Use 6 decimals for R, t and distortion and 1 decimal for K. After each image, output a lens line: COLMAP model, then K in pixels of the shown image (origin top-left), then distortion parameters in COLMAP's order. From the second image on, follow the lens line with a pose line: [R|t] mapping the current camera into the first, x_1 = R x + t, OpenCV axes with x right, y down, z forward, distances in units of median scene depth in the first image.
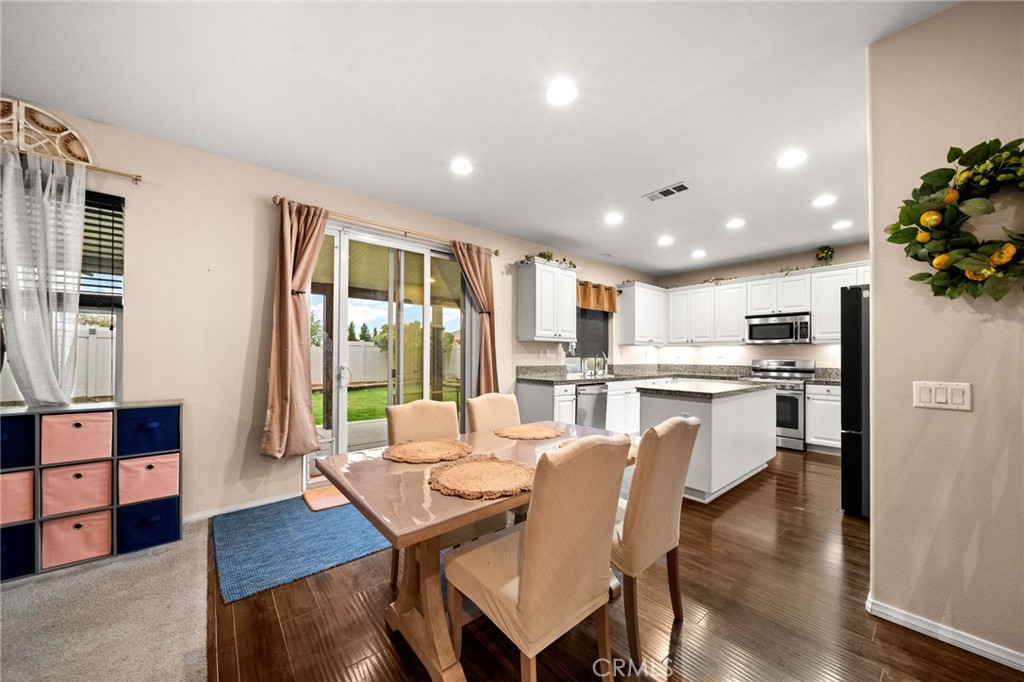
lens RADIAL K [[362.6, 0, 511.3], [0, 362.6, 353.4], [0, 0, 1]] dist [-0.001051, -0.000613]
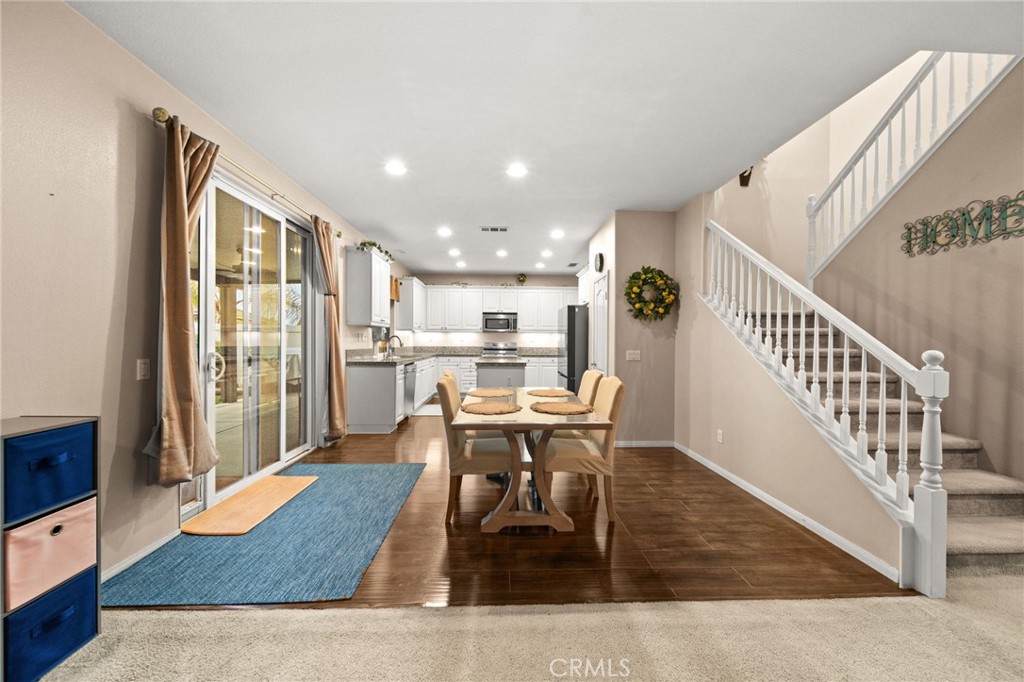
lens RADIAL K [[359.1, 0, 511.5], [0, 359.1, 342.5], [0, 0, 1]] dist [0.002863, -0.001995]
pose [[0.615440, -0.004469, 0.788171, -0.510728], [-0.010021, 0.999859, 0.013495, -0.003718], [-0.788120, -0.016204, 0.615308, 0.030229]]
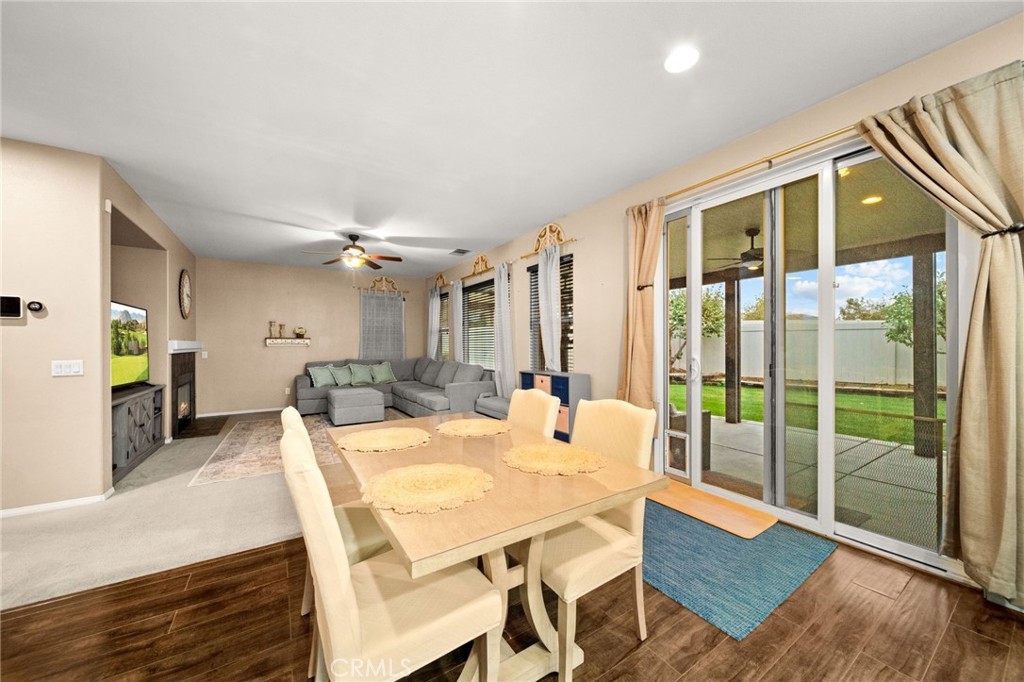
lens RADIAL K [[359.1, 0, 512.4], [0, 359.1, 344.9], [0, 0, 1]] dist [0.002863, -0.001995]
pose [[-0.117798, -0.003723, -0.993031, 0.354937], [0.011184, 0.999925, -0.005076, 0.003818], [0.992975, -0.011704, -0.117748, 0.498525]]
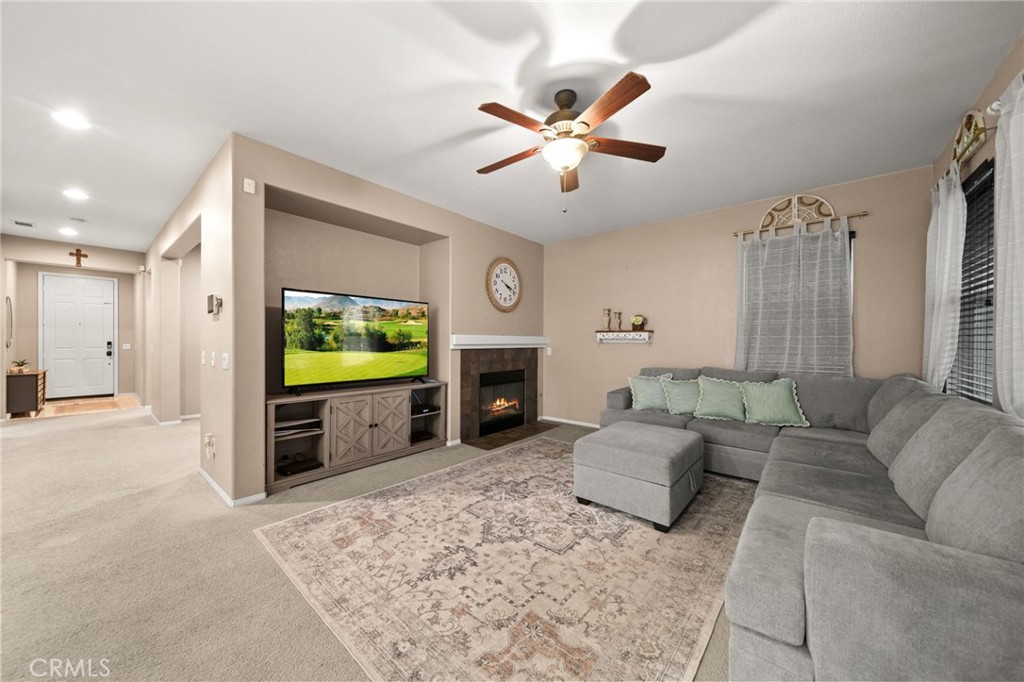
lens RADIAL K [[359.1, 0, 515.3], [0, 359.1, 342.2], [0, 0, 1]] dist [0.002863, -0.001995]
pose [[-0.982914, -0.009319, -0.183829, -0.530332], [-0.008074, 0.999939, -0.007520, 0.000172], [0.183888, -0.005908, -0.982930, 0.361909]]
